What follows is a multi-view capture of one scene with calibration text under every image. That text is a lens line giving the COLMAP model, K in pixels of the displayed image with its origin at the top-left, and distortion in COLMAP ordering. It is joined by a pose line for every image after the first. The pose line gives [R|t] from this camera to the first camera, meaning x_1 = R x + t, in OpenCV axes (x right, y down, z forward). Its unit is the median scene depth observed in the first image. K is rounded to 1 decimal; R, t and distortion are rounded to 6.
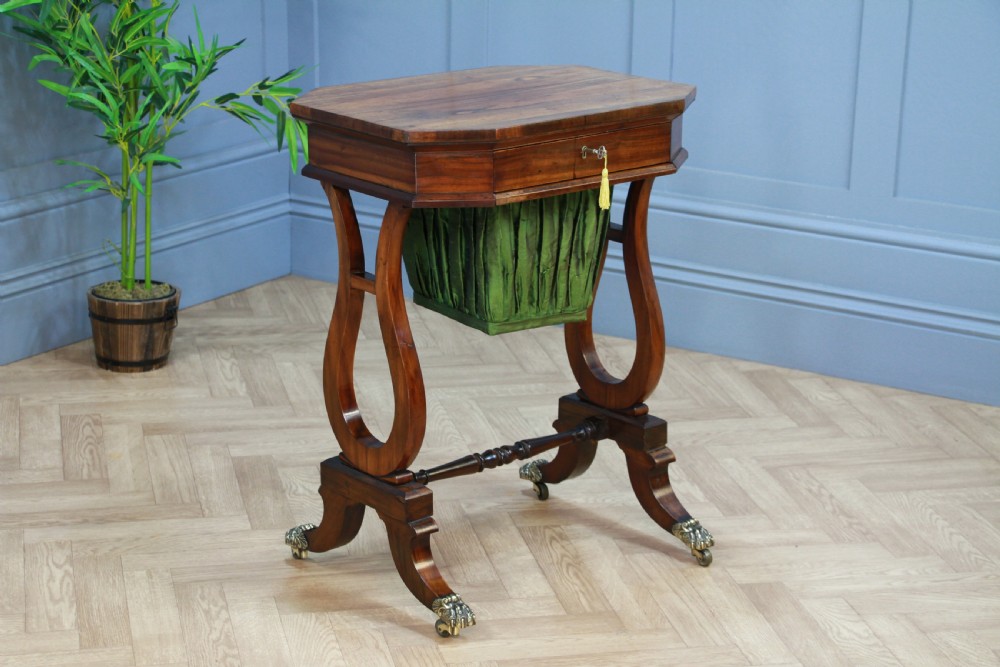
lens RADIAL K [[2219.0, 0, 502.8], [0, 2219.0, 345.6], [0, 0, 1]] dist [0.329006, 0.507149]
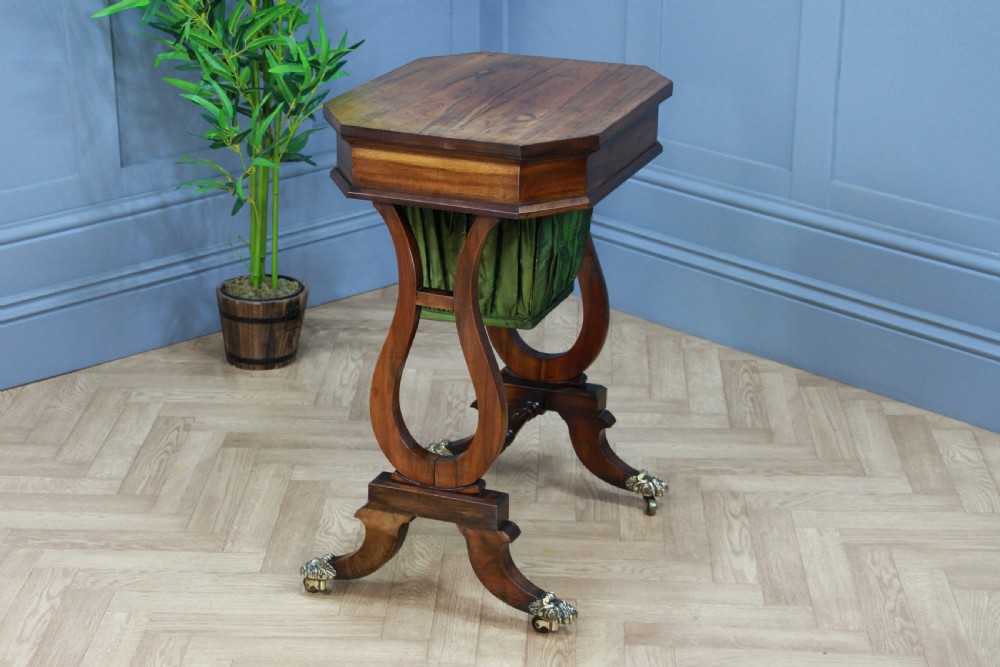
lens RADIAL K [[2084.1, 0, 459.5], [0, 2084.1, 365.8], [0, 0, 1]] dist [0.213654, 0.167248]
pose [[0.963779, 0.073473, -0.256383, 0.166633], [-0.055466, 0.995504, 0.076784, -0.068563], [0.260871, -0.059783, 0.963521, 0.130791]]
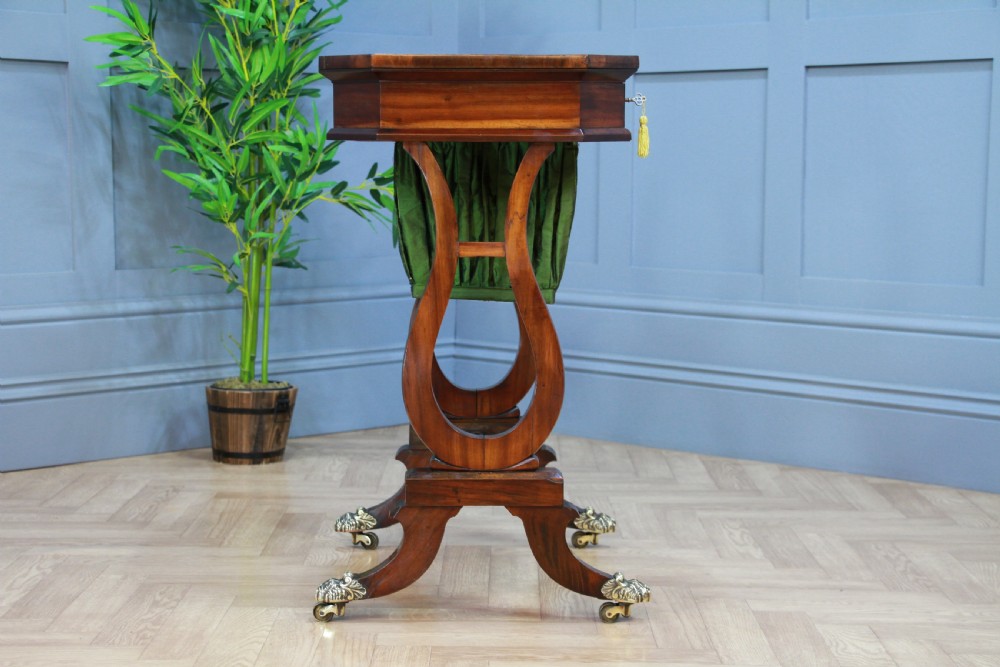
lens RADIAL K [[1985.6, 0, 505.6], [0, 1985.6, 350.3], [0, 0, 1]] dist [0.254183, 0.300497]
pose [[0.977918, 0.007437, -0.208857, 0.139876], [-0.047423, 0.981194, -0.187108, 0.127176], [0.203537, 0.192880, 0.959880, 0.163837]]
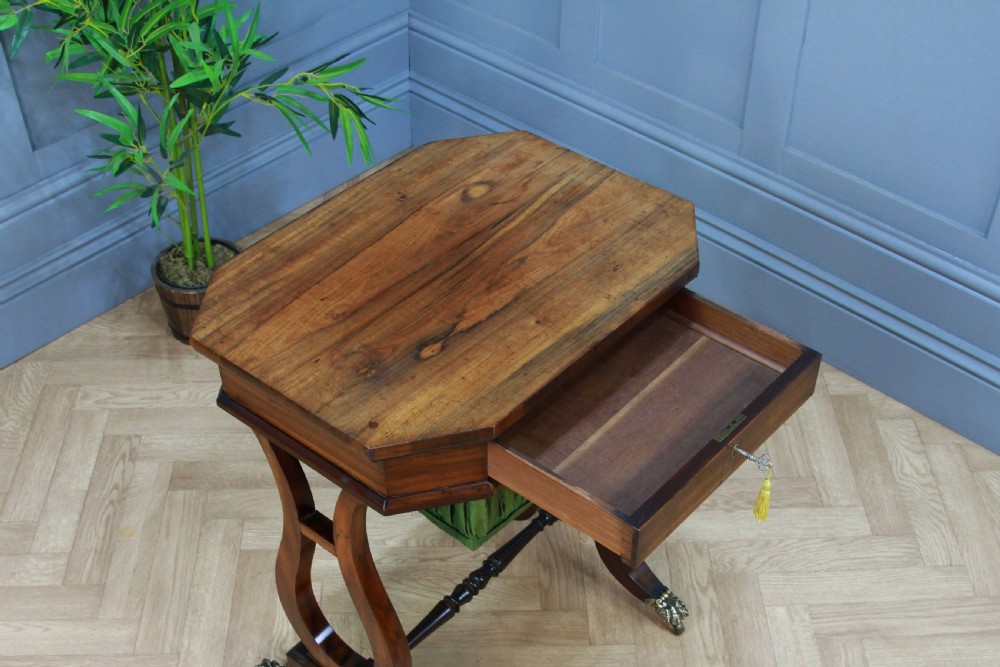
lens RADIAL K [[1290.3, 0, 493.0], [0, 1290.3, 467.7], [0, 0, 1]] dist [-0.107193, 0.113432]
pose [[0.981946, 0.118428, -0.147500, 0.053976], [-0.033749, 0.876936, 0.479420, -0.224562], [0.186125, -0.465787, 0.865101, 0.524388]]
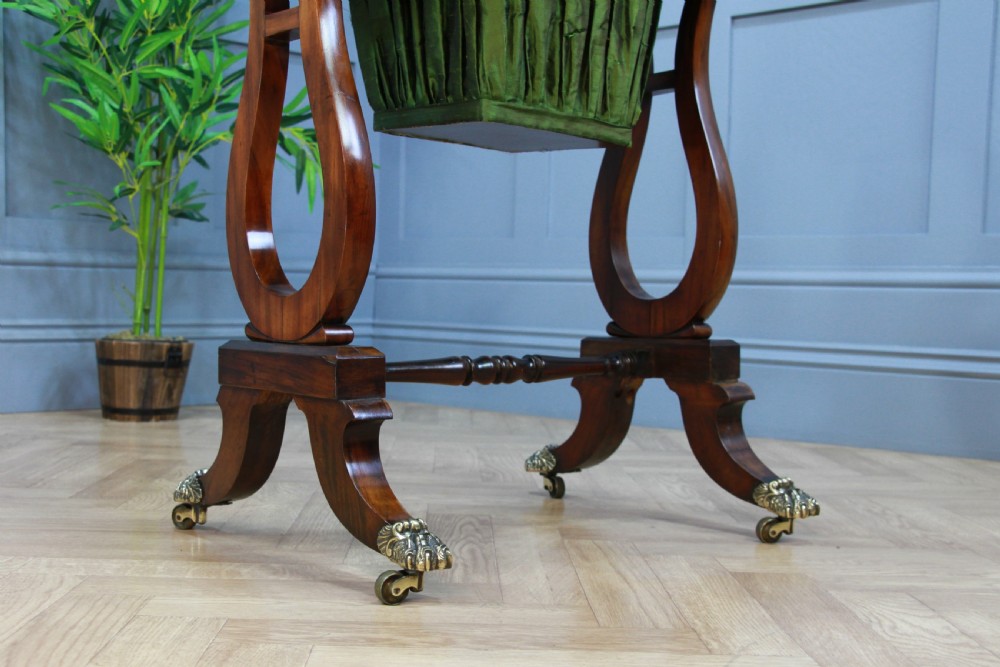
lens RADIAL K [[1321.9, 0, 485.4], [0, 1321.9, 388.5], [0, 0, 1]] dist [-0.000646, 0.040921]
pose [[0.982570, 0.018785, -0.184943, 0.084870], [-0.058956, 0.975011, -0.214192, 0.111539], [0.176298, 0.221362, 0.959123, 0.510362]]
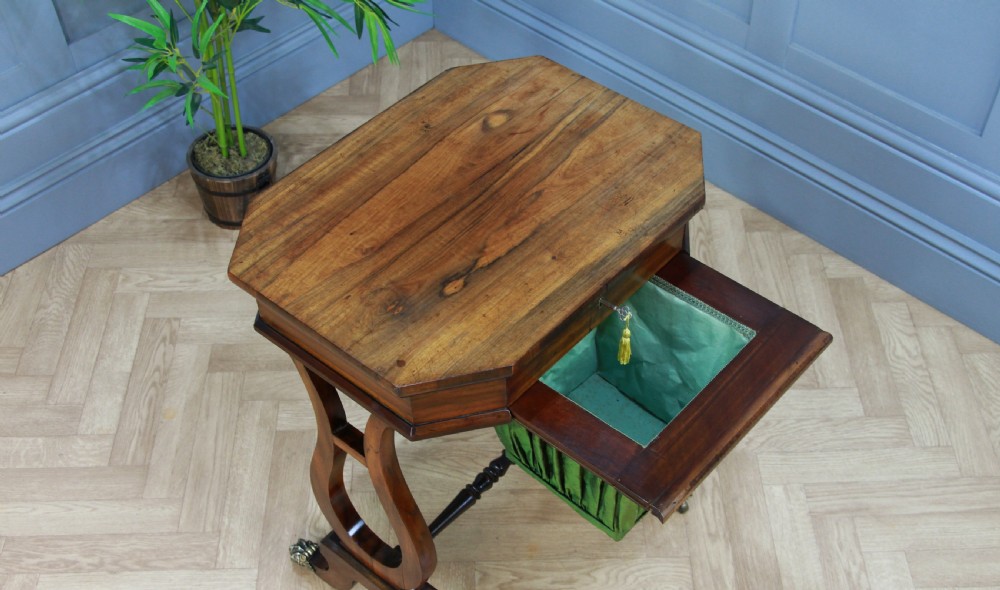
lens RADIAL K [[1214.6, 0, 517.2], [0, 1214.6, 359.8], [0, 0, 1]] dist [-0.061251, 0.251108]
pose [[0.982774, 0.127214, -0.134058, 0.050637], [-0.036477, 0.844635, 0.534099, -0.252771], [0.181175, -0.520009, 0.834725, 0.534629]]
